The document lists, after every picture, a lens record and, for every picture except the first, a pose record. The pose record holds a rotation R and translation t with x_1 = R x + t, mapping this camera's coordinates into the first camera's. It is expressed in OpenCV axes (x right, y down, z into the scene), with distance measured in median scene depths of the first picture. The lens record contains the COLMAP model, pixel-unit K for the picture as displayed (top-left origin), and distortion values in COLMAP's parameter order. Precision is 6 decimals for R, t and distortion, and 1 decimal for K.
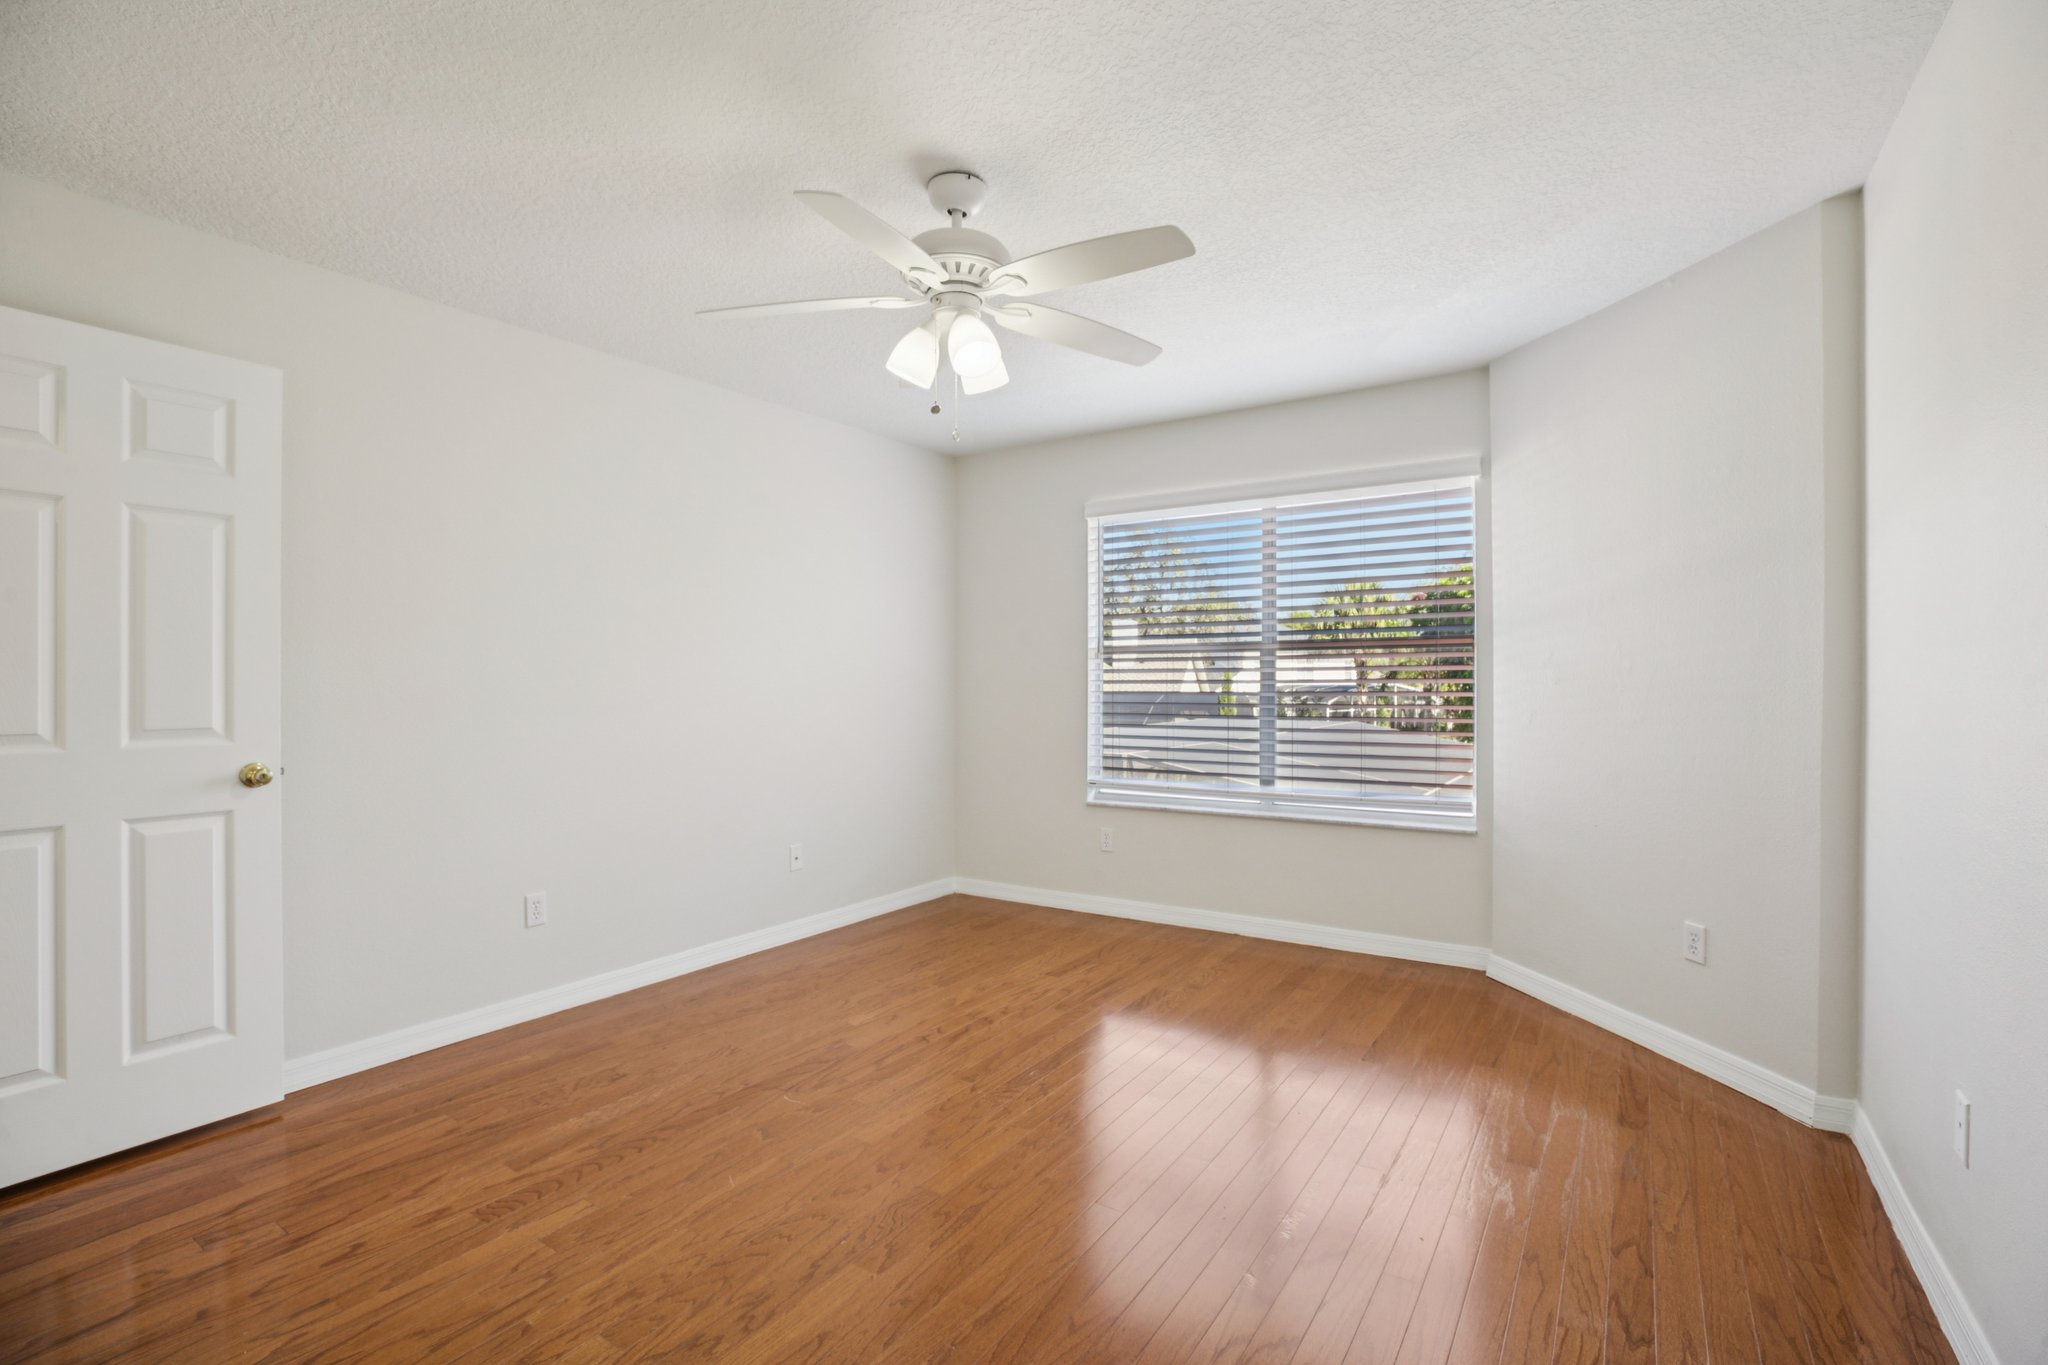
lens RADIAL K [[933.2, 0, 1024.6], [0, 933.2, 678.3], [0, 0, 1]] dist [-0.034253, 0.008087]
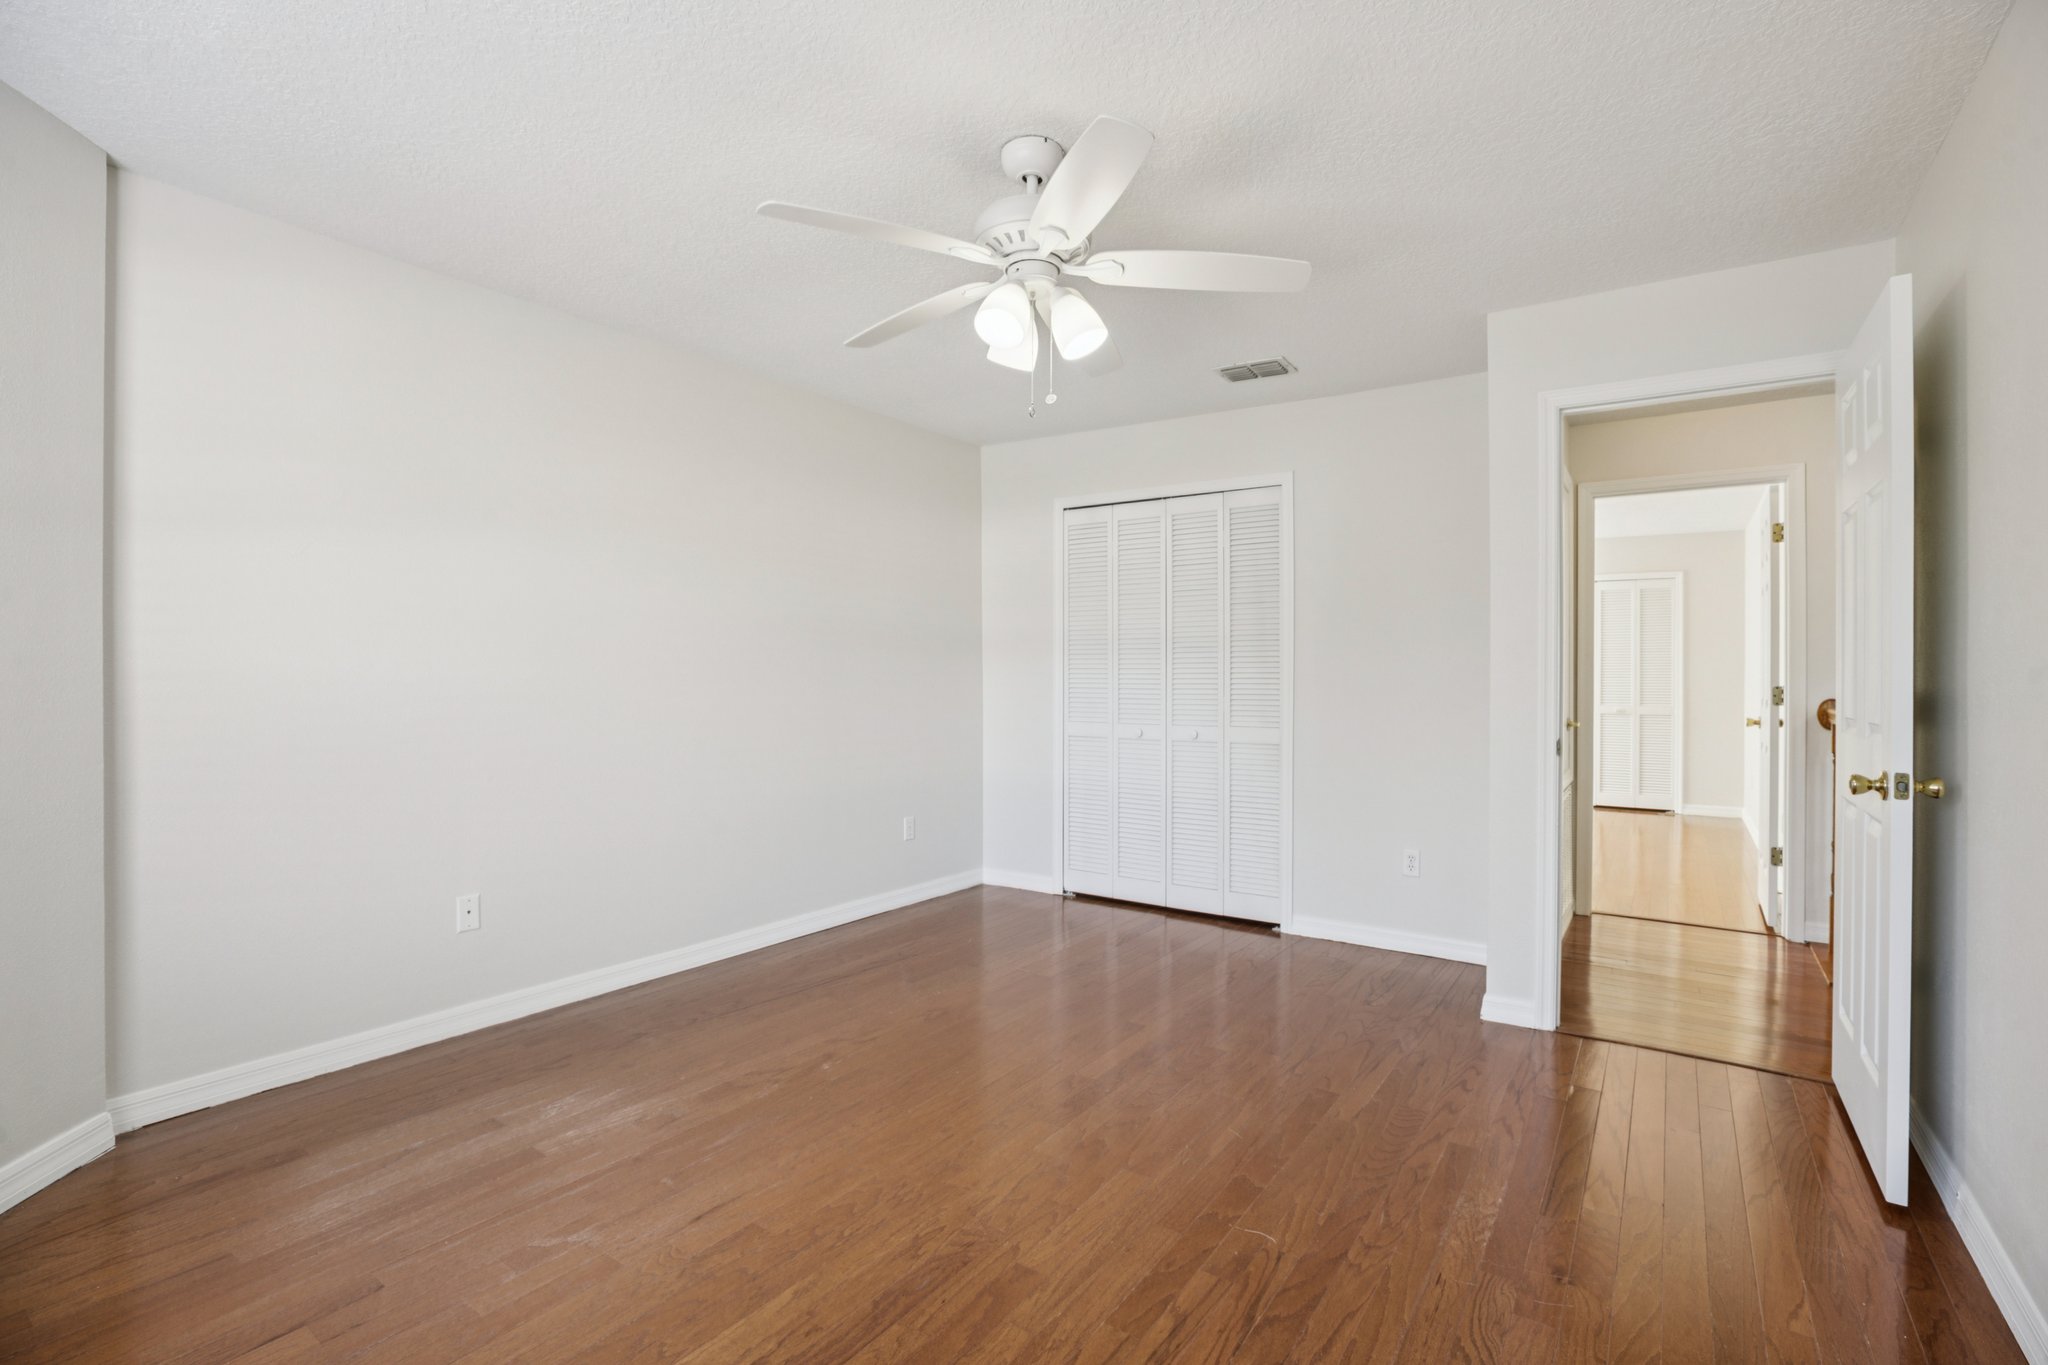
lens RADIAL K [[933.2, 0, 1032.6], [0, 933.2, 678.8], [0, 0, 1]] dist [-0.034253, 0.008087]
pose [[-0.999902, -0.003151, 0.013660, -0.086991], [-0.003129, 0.999994, 0.001661, 0.011957], [-0.013665, 0.001619, -0.999905, 1.931304]]
